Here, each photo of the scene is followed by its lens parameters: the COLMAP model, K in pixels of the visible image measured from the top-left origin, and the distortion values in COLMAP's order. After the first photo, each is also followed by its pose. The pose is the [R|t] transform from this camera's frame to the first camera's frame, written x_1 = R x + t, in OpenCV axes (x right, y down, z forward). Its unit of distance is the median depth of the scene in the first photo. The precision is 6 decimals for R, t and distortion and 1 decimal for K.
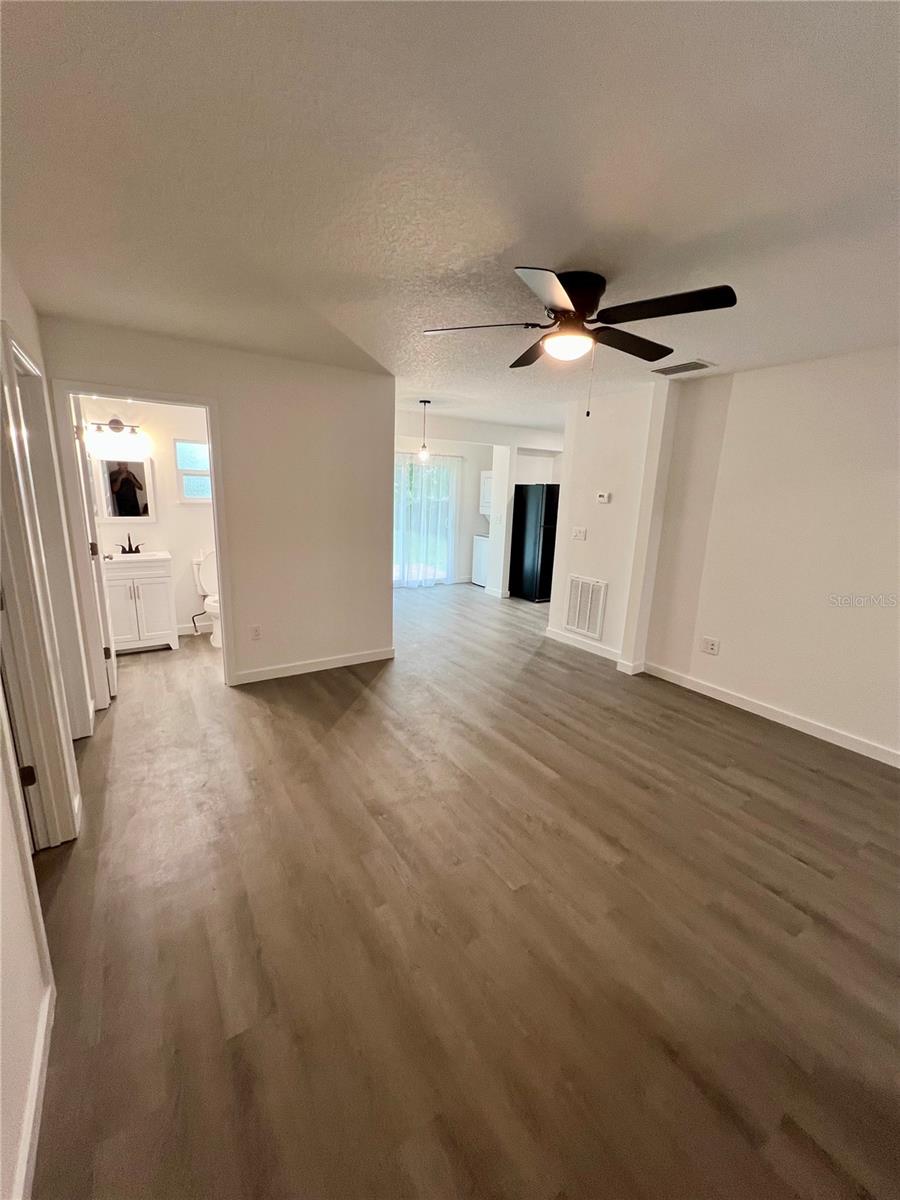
lens RADIAL K [[480.6, 0, 447.8], [0, 480.6, 599.9], [0, 0, 1]] dist [-0.001988, 0.000357]
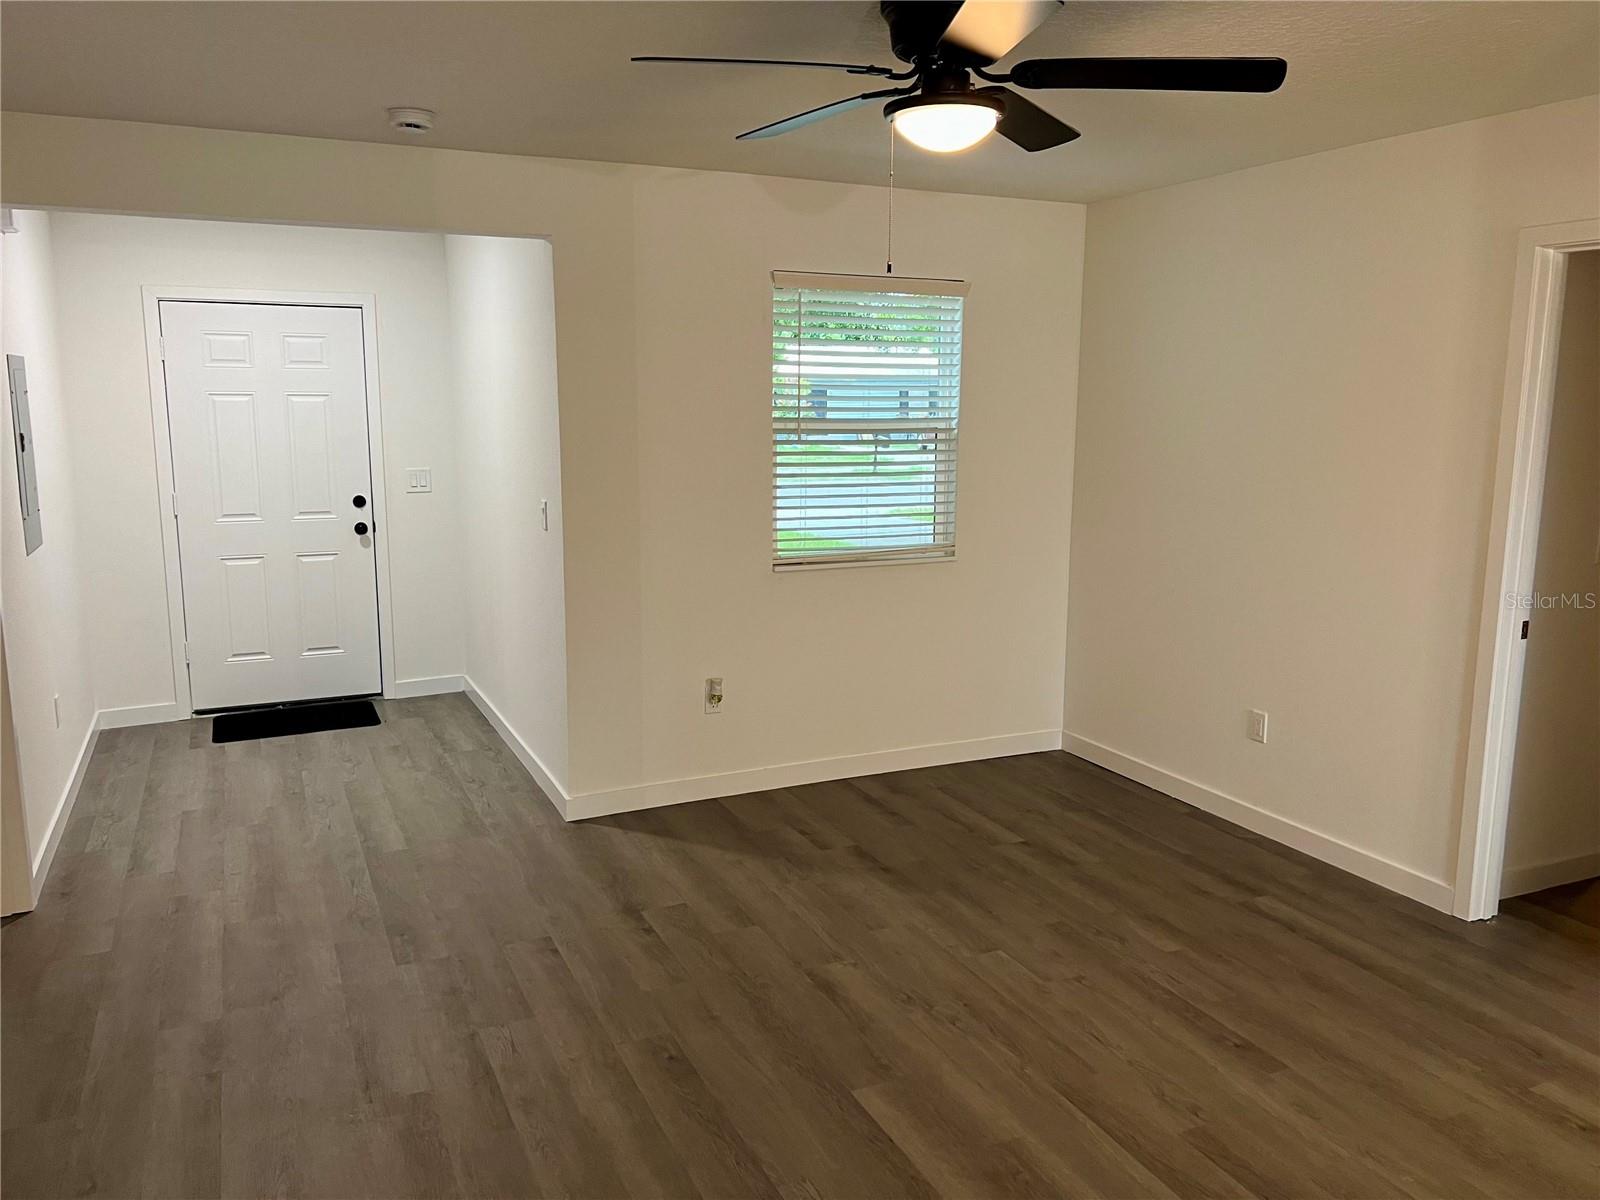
lens RADIAL K [[1217.1, 0, 800.0], [0, 1217.1, 600.0], [0, 0, 1]] dist [0.007386, 0.002572]
pose [[-0.990153, -0.062023, 0.125502, 0.123350], [-0.008359, 0.921093, 0.389254, -0.325435], [-0.139742, 0.384372, -0.912541, 1.313935]]
